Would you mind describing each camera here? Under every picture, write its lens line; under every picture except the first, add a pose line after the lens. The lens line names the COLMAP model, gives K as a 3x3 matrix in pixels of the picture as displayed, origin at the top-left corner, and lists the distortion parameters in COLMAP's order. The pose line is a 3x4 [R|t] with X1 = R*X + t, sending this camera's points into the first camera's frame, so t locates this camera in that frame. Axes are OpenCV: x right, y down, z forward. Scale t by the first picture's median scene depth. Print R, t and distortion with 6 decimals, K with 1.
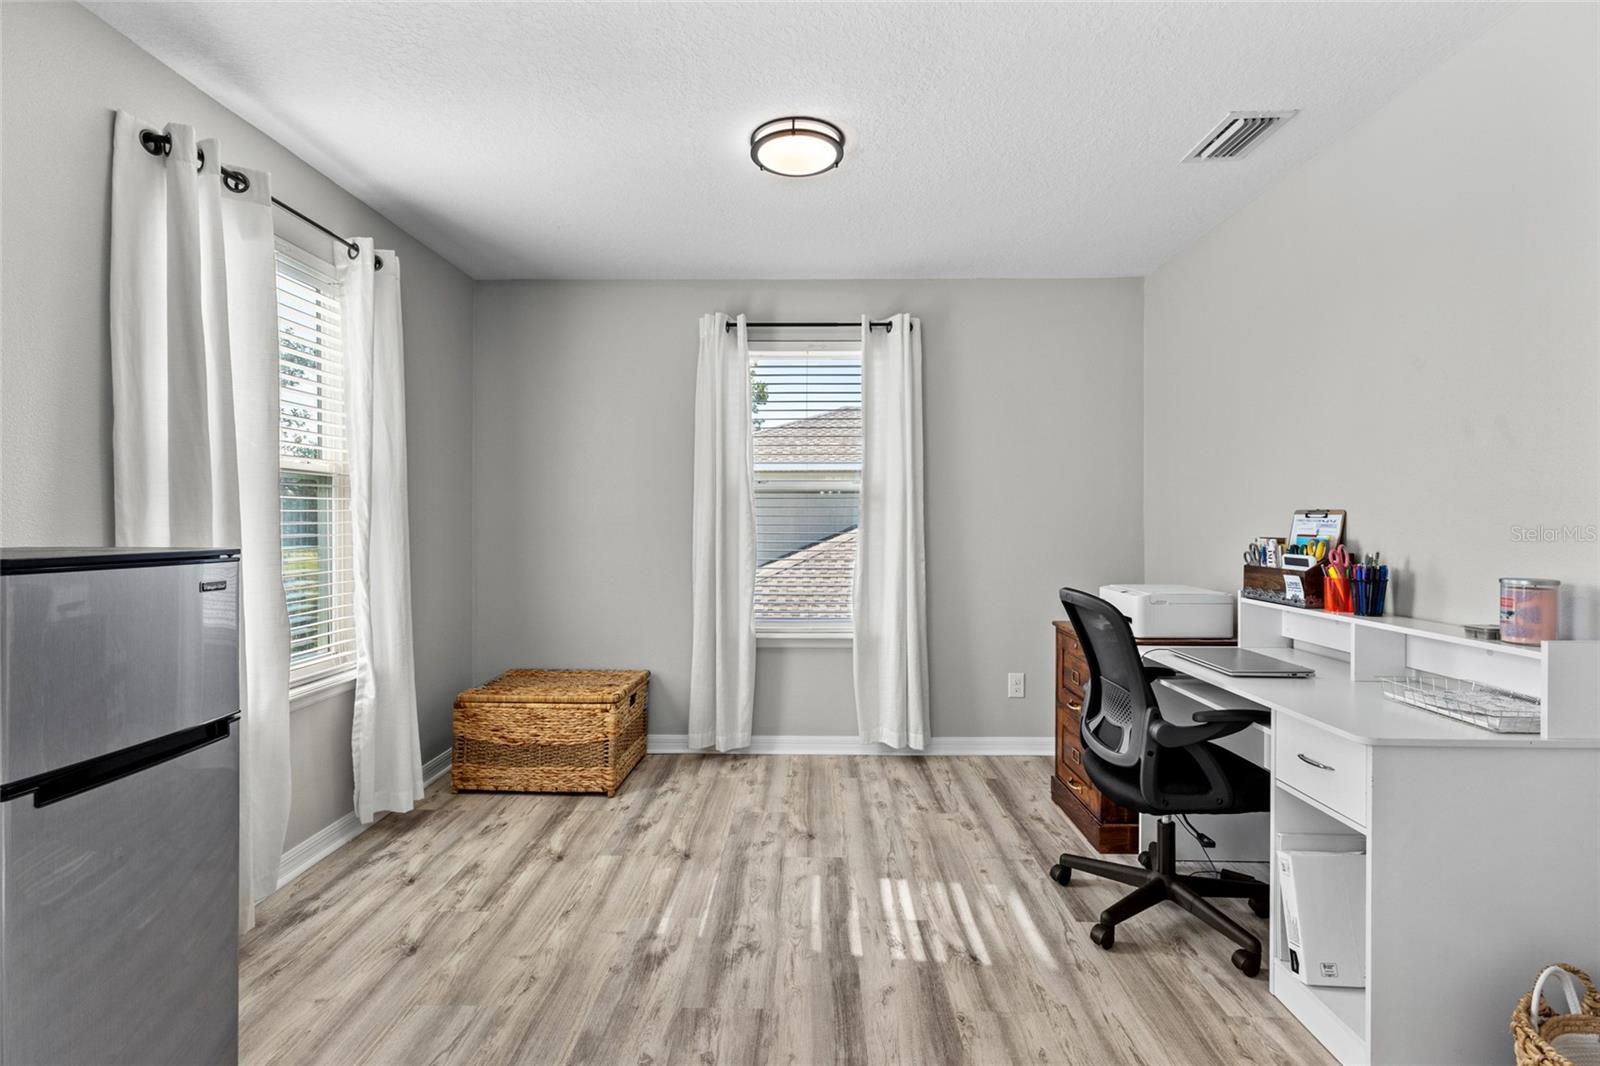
lens RADIAL K [[745.1, 0, 808.3], [0, 745.1, 521.0], [0, 0, 1]] dist [0.002096, 0.002760]
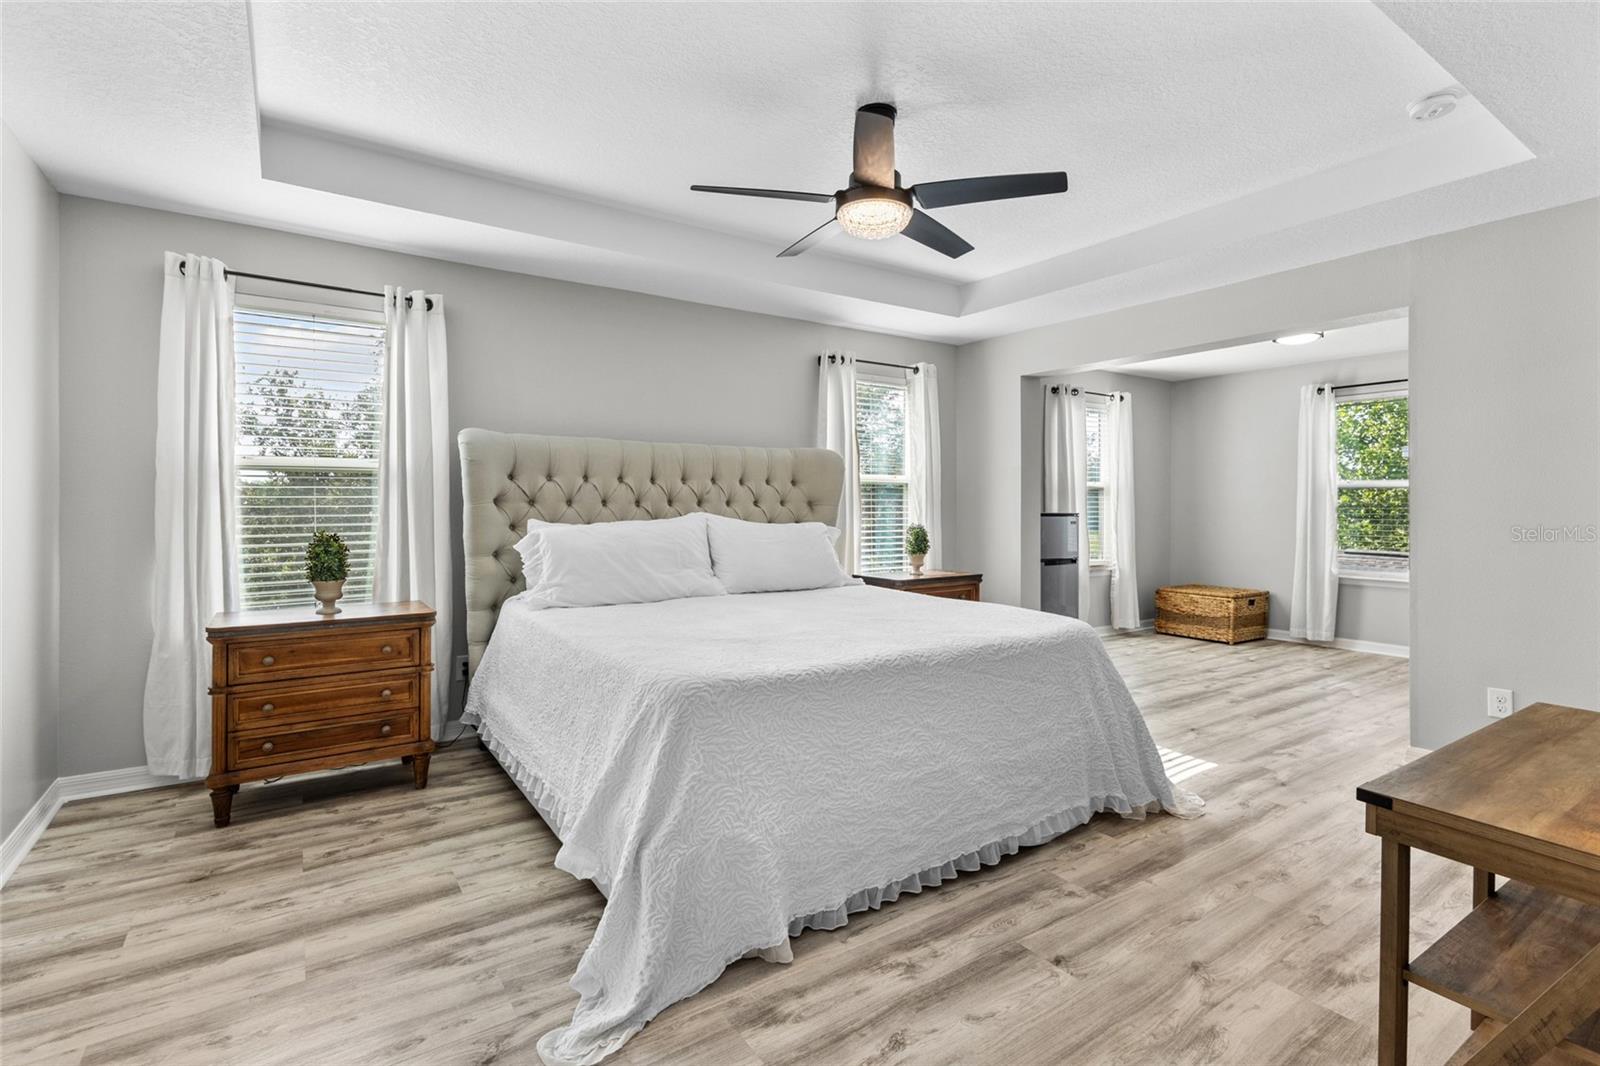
lens RADIAL K [[745.1, 0, 801.5], [0, 745.1, 505.4], [0, 0, 1]] dist [0.002096, 0.002760]
pose [[0.569249, 0.003356, -0.822158, 0.703122], [-0.005715, 0.999984, 0.000125, 0.004863], [0.822145, 0.004627, 0.569259, -1.052221]]
